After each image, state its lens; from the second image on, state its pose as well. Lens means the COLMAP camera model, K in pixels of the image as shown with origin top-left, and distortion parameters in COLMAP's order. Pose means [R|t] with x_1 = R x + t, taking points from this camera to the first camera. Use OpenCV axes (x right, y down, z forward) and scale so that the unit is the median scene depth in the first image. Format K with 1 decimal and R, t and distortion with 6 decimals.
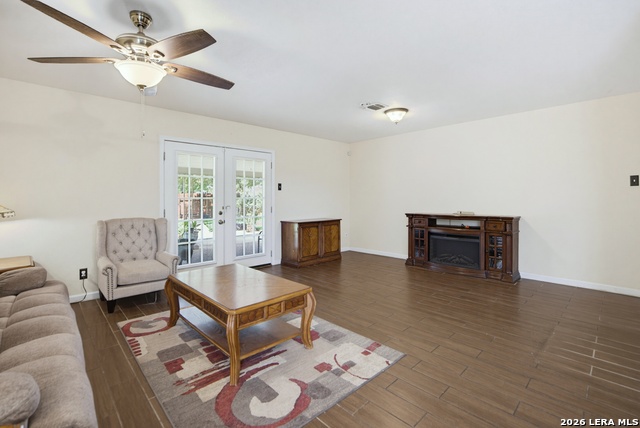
lens RADIAL K [[295.1, 0, 321.1], [0, 295.1, 200.1], [0, 0, 1]] dist [-0.000268, -0.000015]
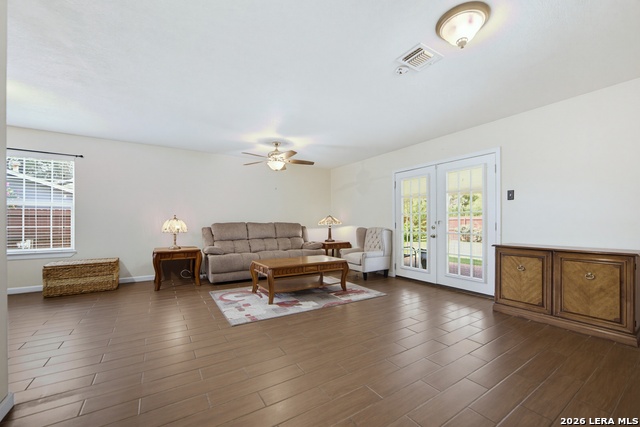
lens RADIAL K [[267.9, 0, 321.7], [0, 267.9, 221.7], [0, 0, 1]] dist [-0.003257, -0.000207]
pose [[-0.217309, 0.001594, -0.976102, 1.180522], [-0.003329, 0.999992, 0.002375, 0.038214], [0.976097, 0.003766, -0.217302, 1.410684]]
